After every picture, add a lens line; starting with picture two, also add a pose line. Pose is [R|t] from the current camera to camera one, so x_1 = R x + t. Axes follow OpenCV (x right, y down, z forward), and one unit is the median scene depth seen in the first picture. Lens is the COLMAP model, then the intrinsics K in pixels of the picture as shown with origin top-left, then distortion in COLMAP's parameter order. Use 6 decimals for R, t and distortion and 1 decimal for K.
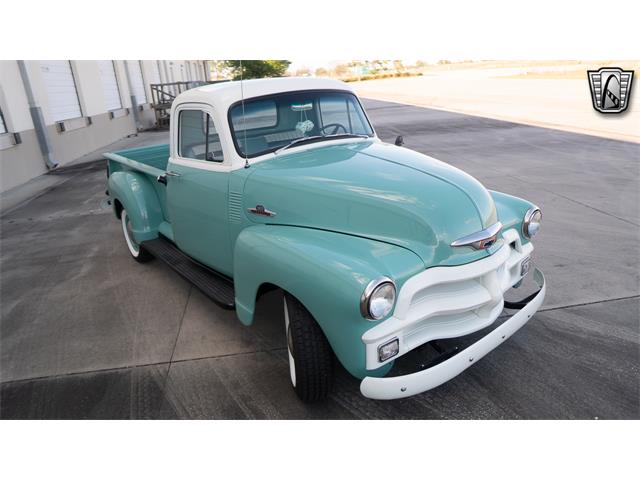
lens RADIAL K [[447.2, 0, 316.2], [0, 447.2, 238.5], [0, 0, 1]] dist [-0.103122, 0.060052]
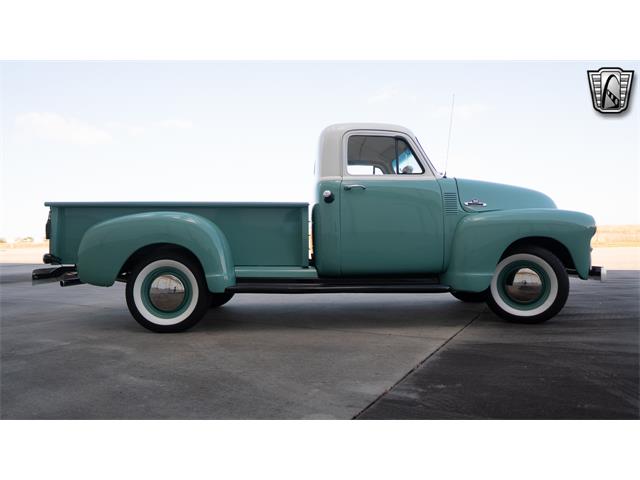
lens RADIAL K [[447.2, 0, 319.8], [0, 447.2, 237.3], [0, 0, 1]] dist [-0.103122, 0.060052]
pose [[0.601449, 0.075984, 0.795289, -1.029857], [0.248739, 0.928178, -0.276793, 0.204447], [-0.759202, 0.364296, 0.539352, 0.445492]]
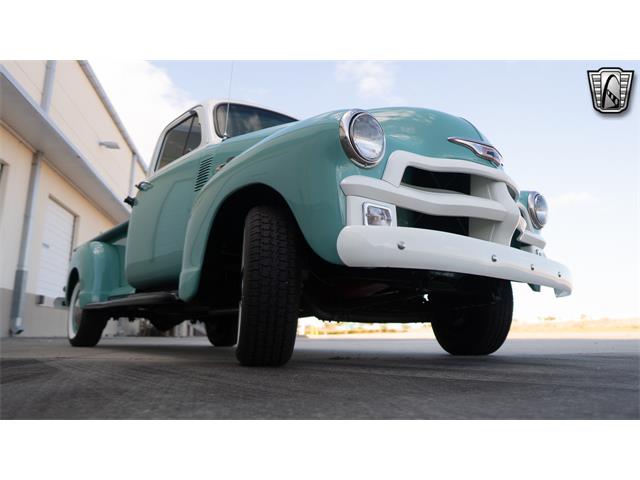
lens RADIAL K [[447.2, 0, 315.9], [0, 447.2, 234.8], [0, 0, 1]] dist [-0.103122, 0.060052]
pose [[0.997045, 0.076193, 0.009815, 0.031273], [-0.058546, 0.836328, -0.545094, 0.358443], [-0.049741, 0.542909, 0.838317, 0.220899]]
